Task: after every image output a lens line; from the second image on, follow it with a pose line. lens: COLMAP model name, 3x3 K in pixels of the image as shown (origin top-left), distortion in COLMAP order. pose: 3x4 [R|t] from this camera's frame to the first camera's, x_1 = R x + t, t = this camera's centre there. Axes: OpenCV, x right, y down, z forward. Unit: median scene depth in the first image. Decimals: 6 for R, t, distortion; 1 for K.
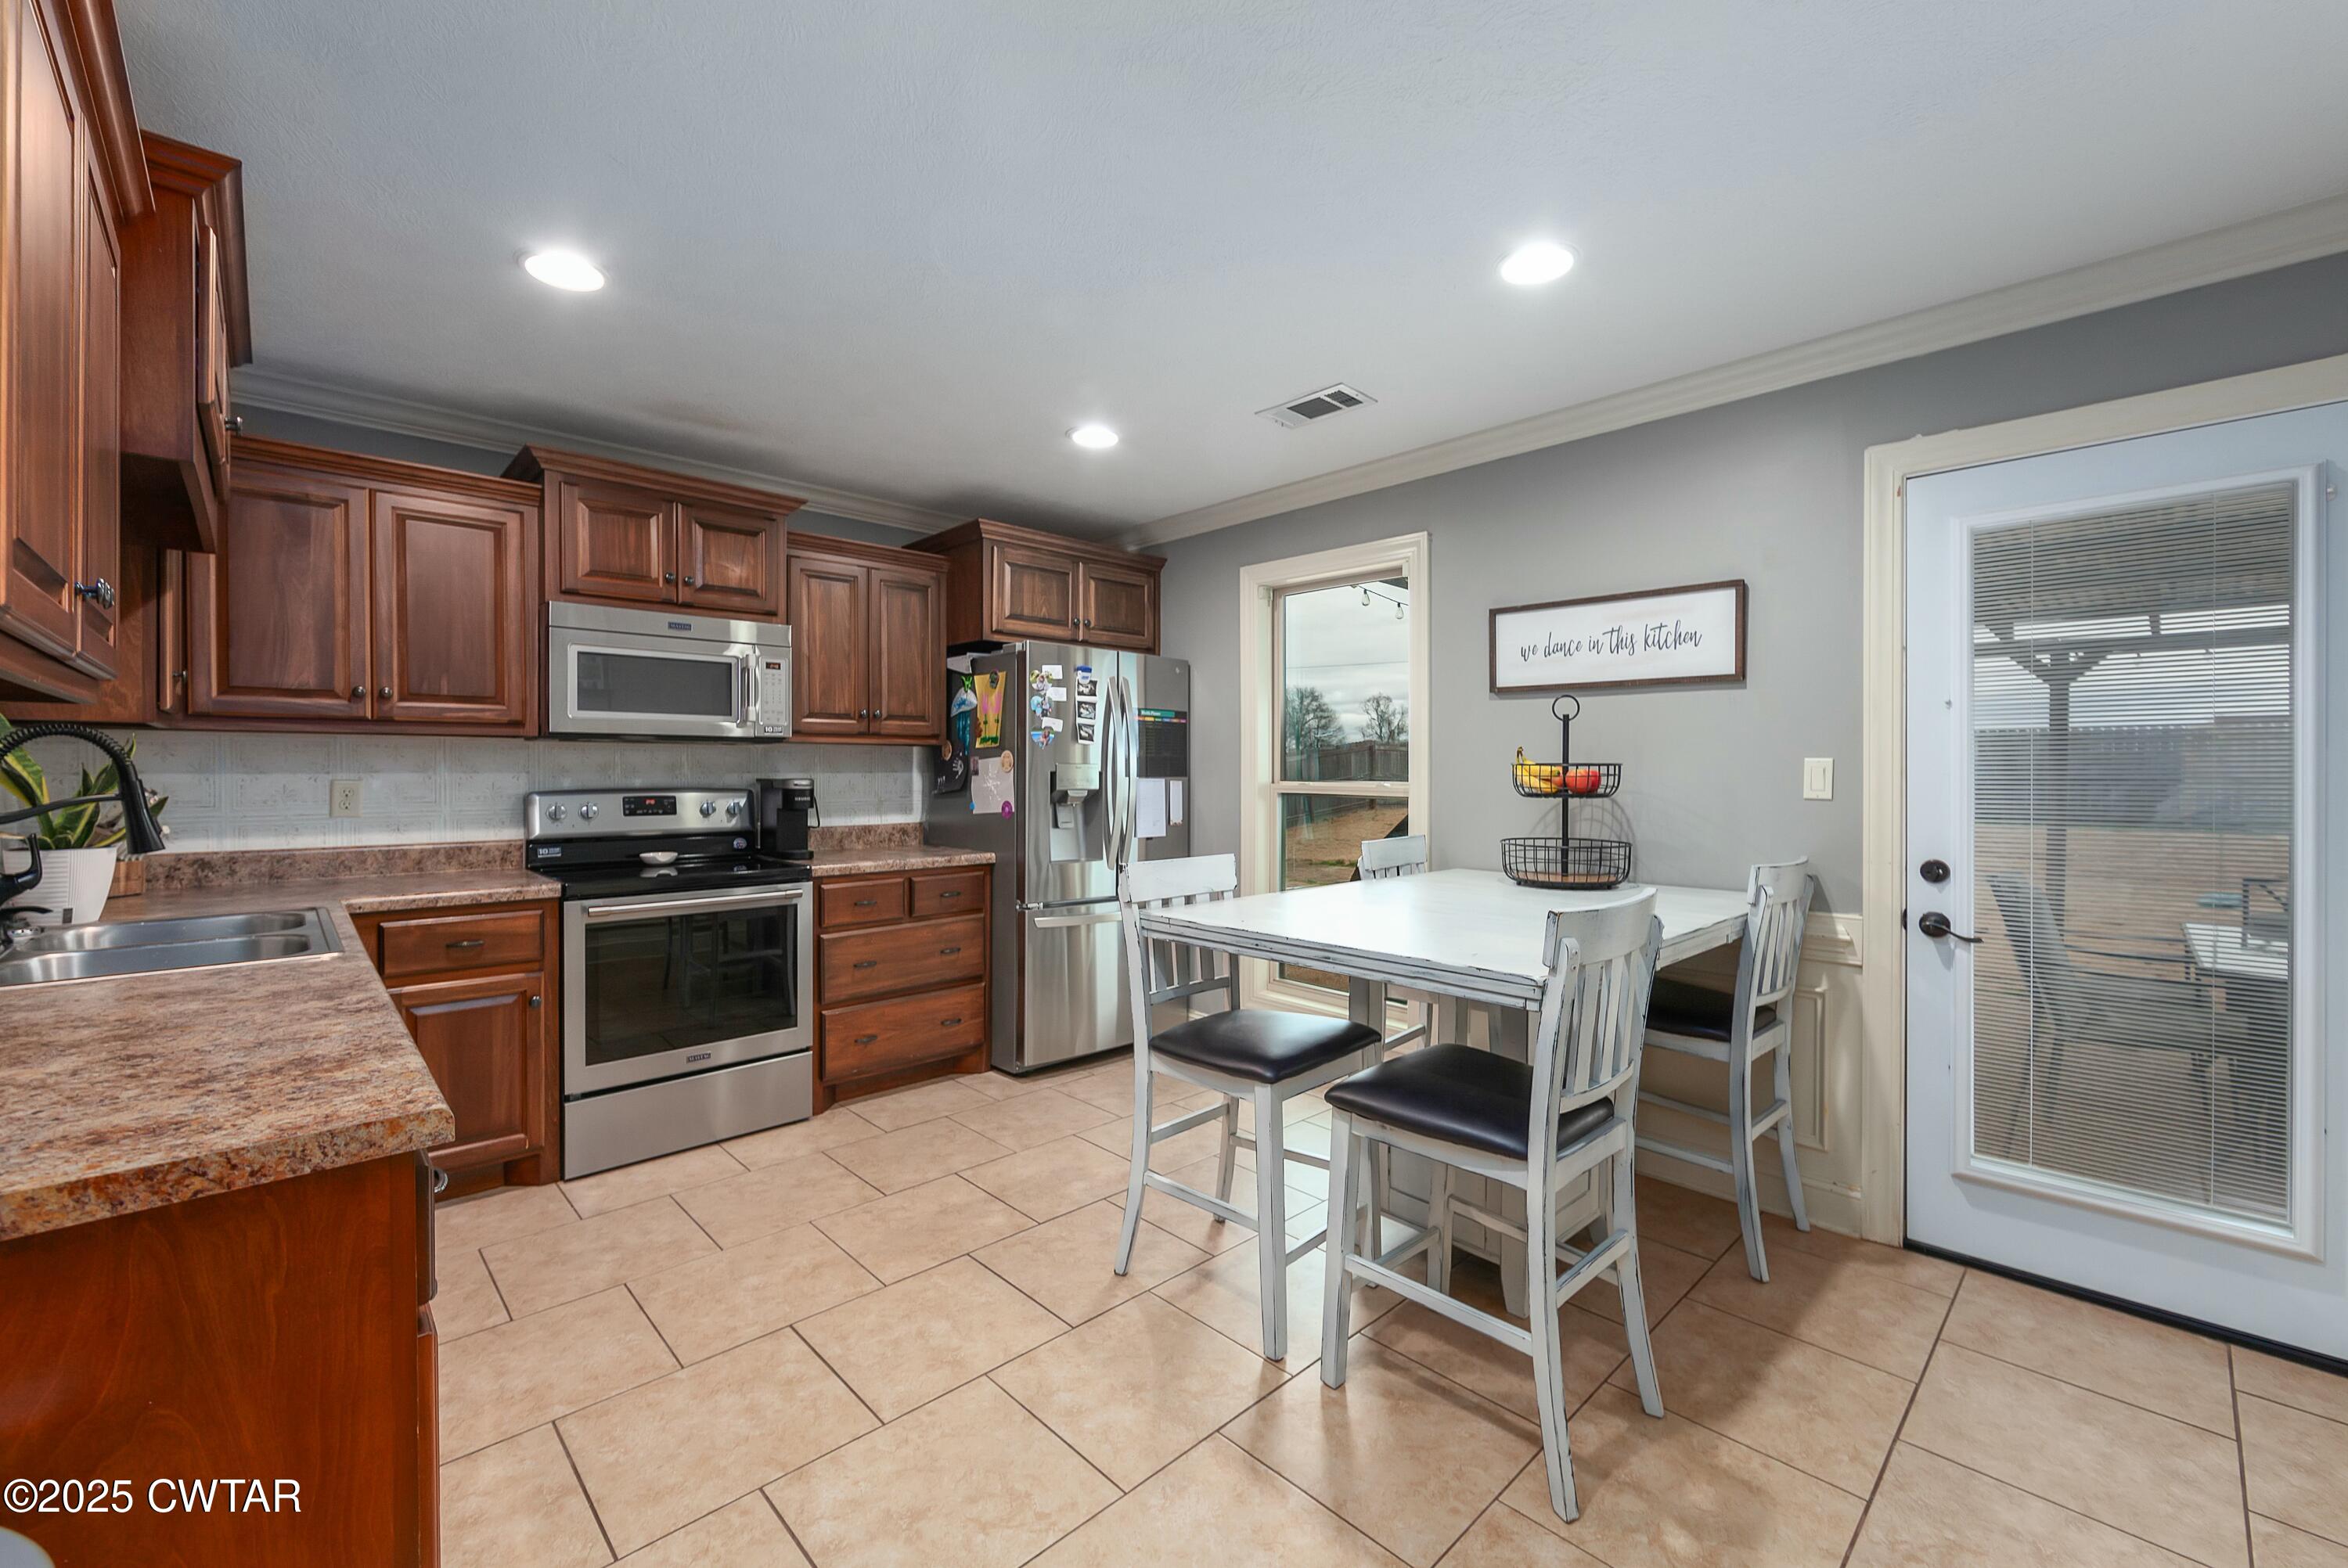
lens RADIAL K [[961.4, 0, 1194.3], [0, 961.4, 773.4], [0, 0, 1]] dist [0.001124, 0.000086]
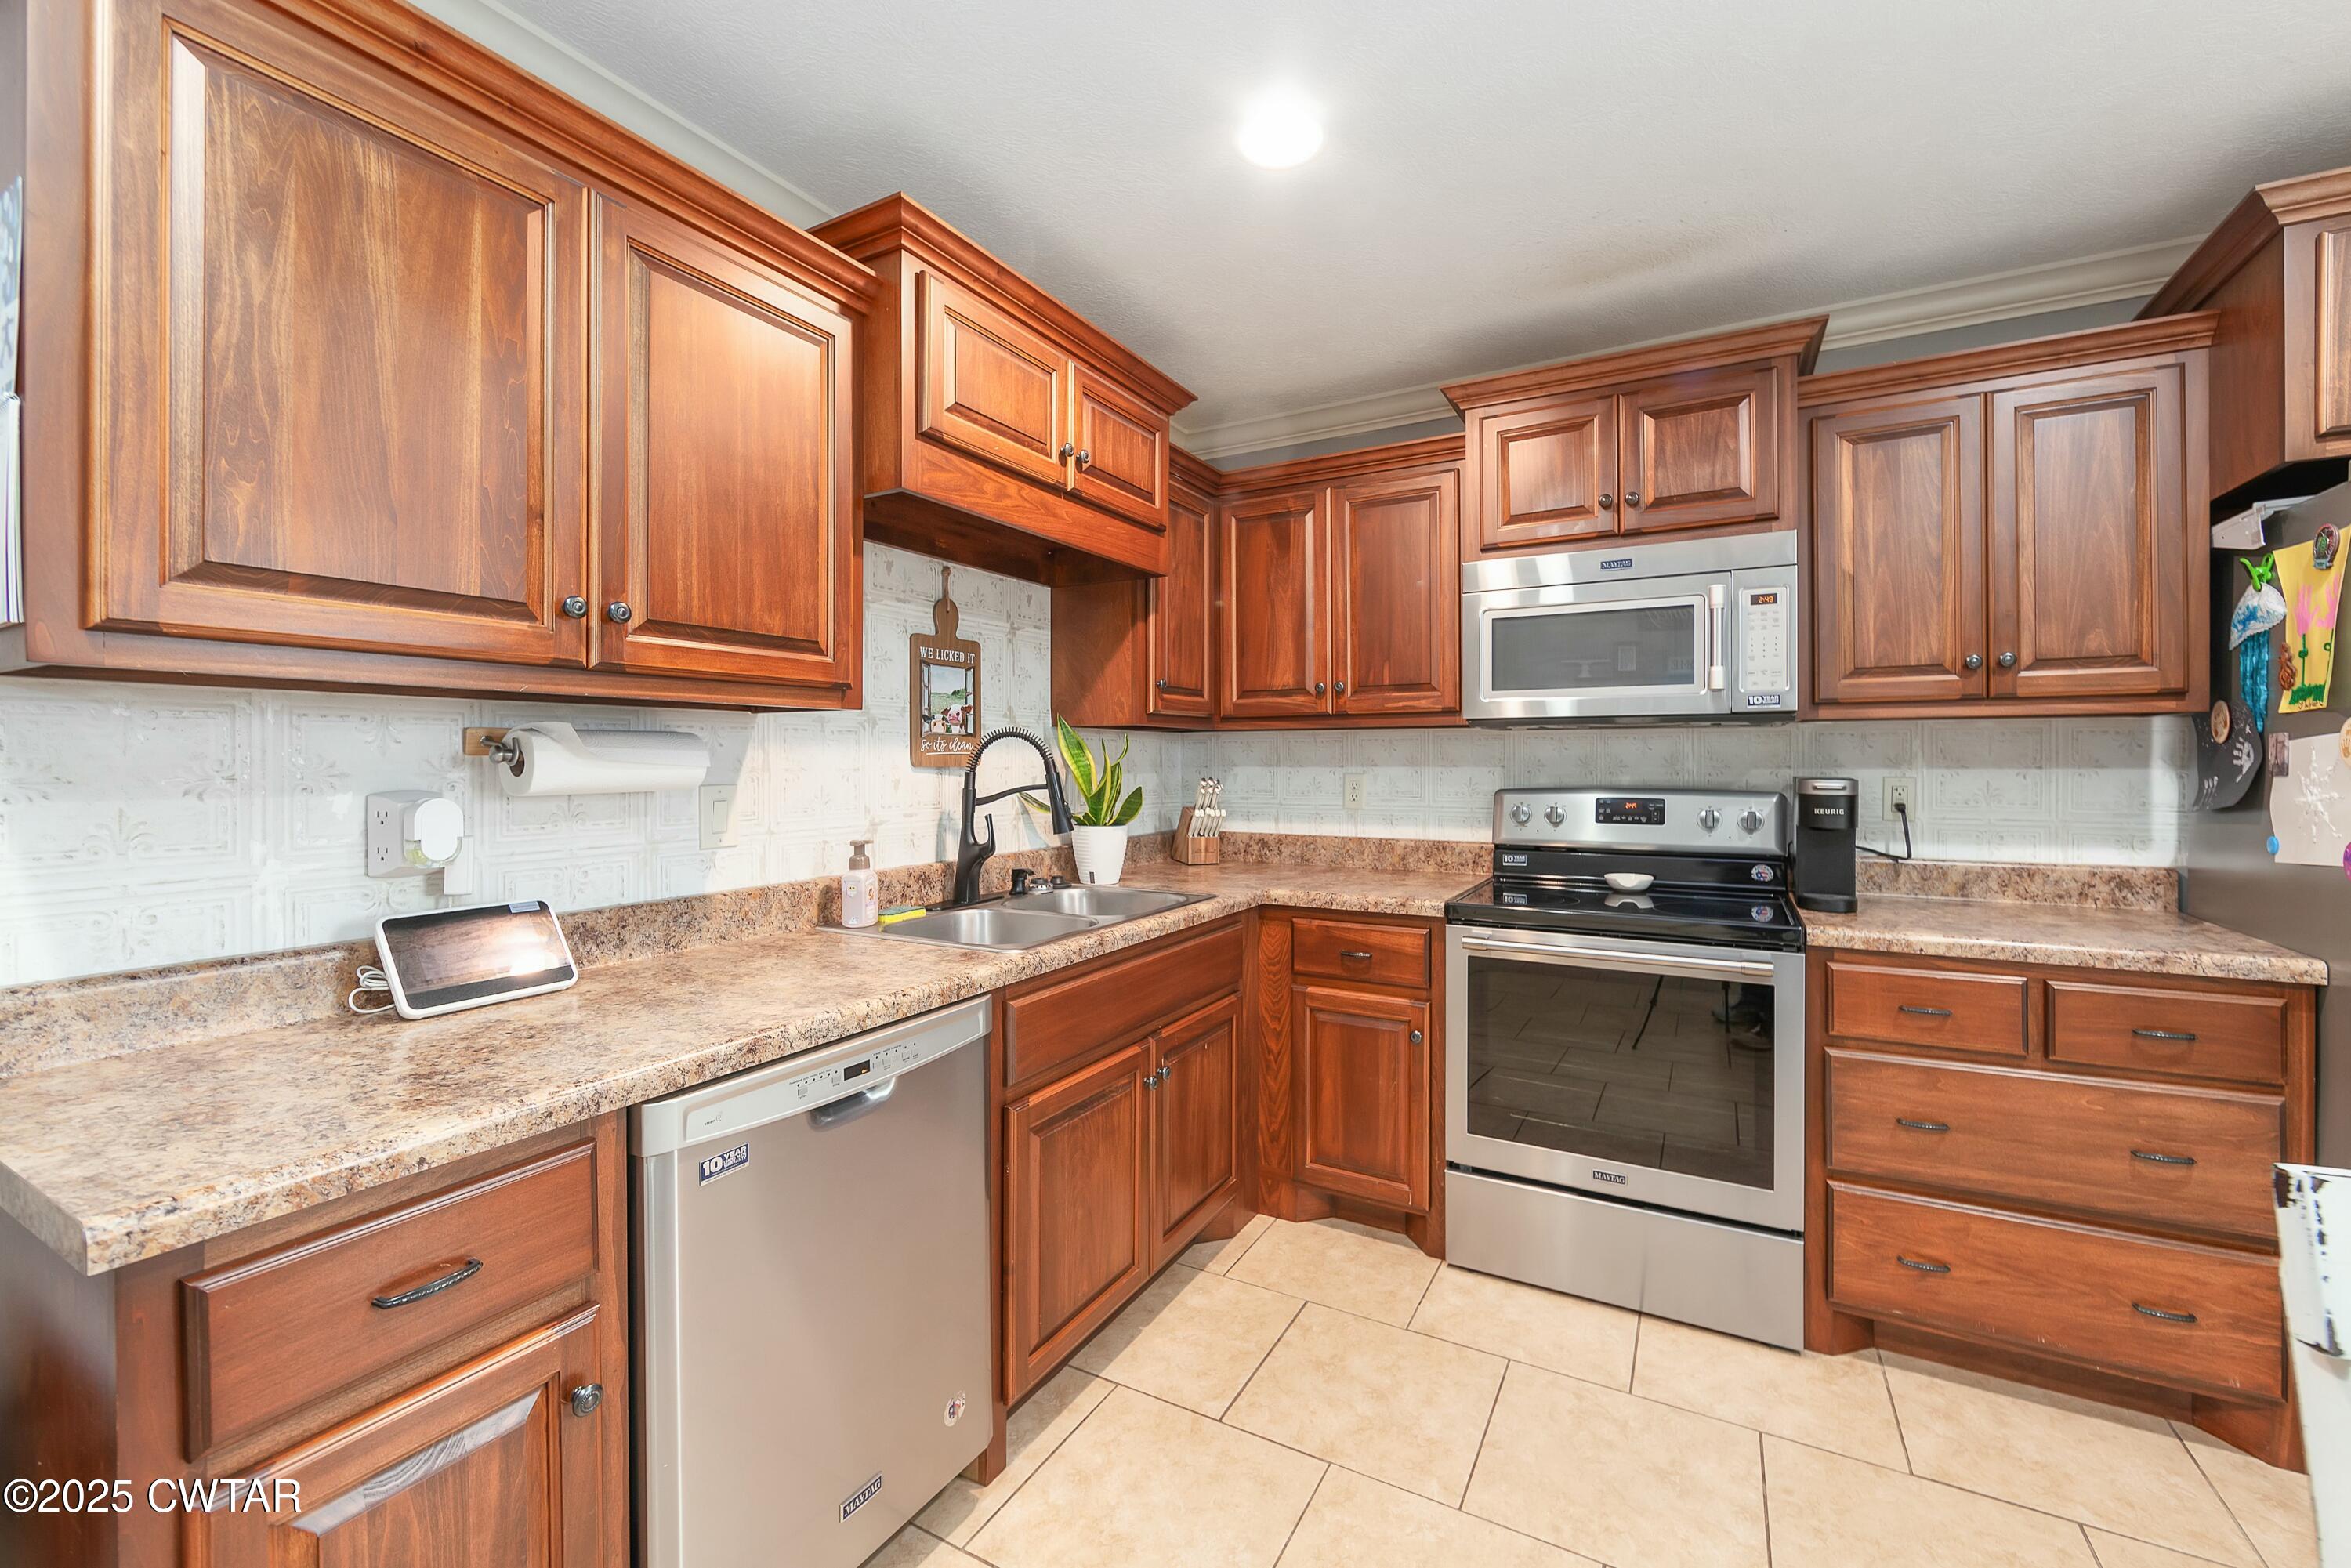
lens RADIAL K [[941.6, 0, 1201.0], [0, 941.6, 762.7], [0, 0, 1]] dist [-0.002333, -0.000429]
pose [[0.294384, -0.000456, -0.955687, 0.044117], [-0.001974, 0.999997, -0.001086, -0.003093], [0.955685, 0.002206, 0.294382, 0.465389]]
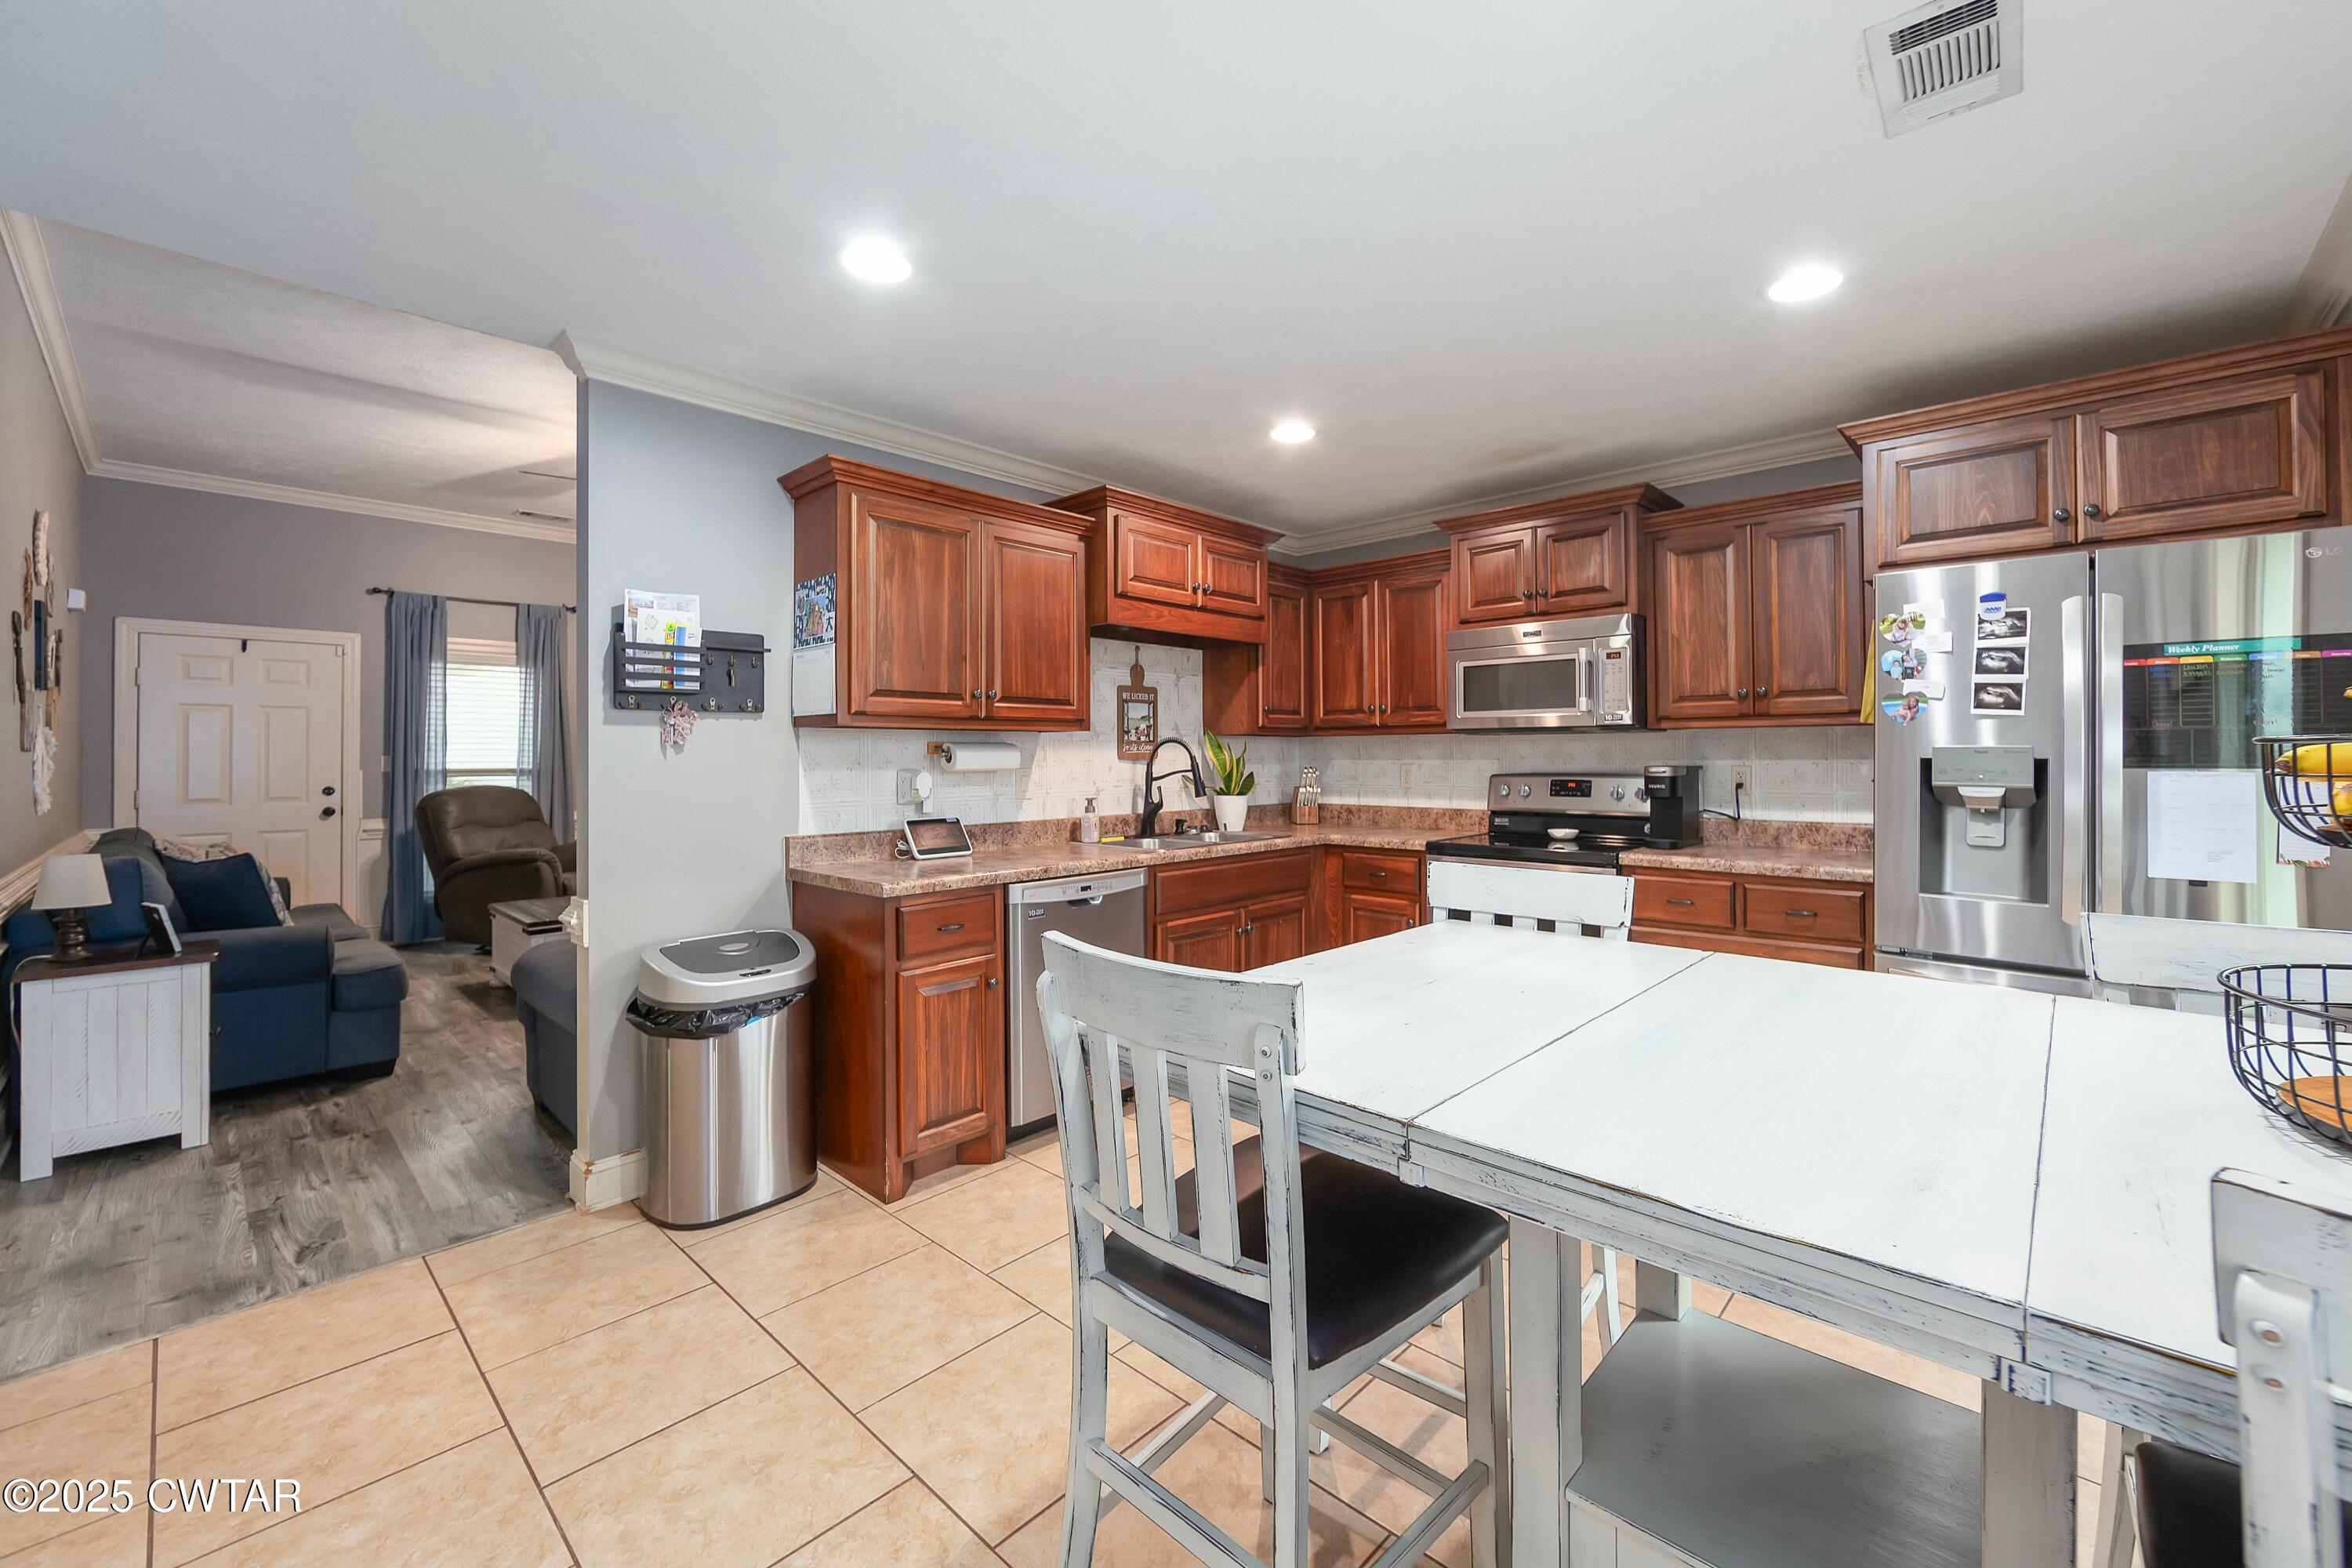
lens RADIAL K [[940.6, 0, 1202.9], [0, 940.6, 750.1], [0, 0, 1]] dist [-0.003954, -0.000174]
pose [[0.053679, -0.009312, -0.998515, 0.541745], [-0.000131, 0.999956, -0.009332, -0.001418], [0.998558, 0.000632, 0.053675, 0.508406]]
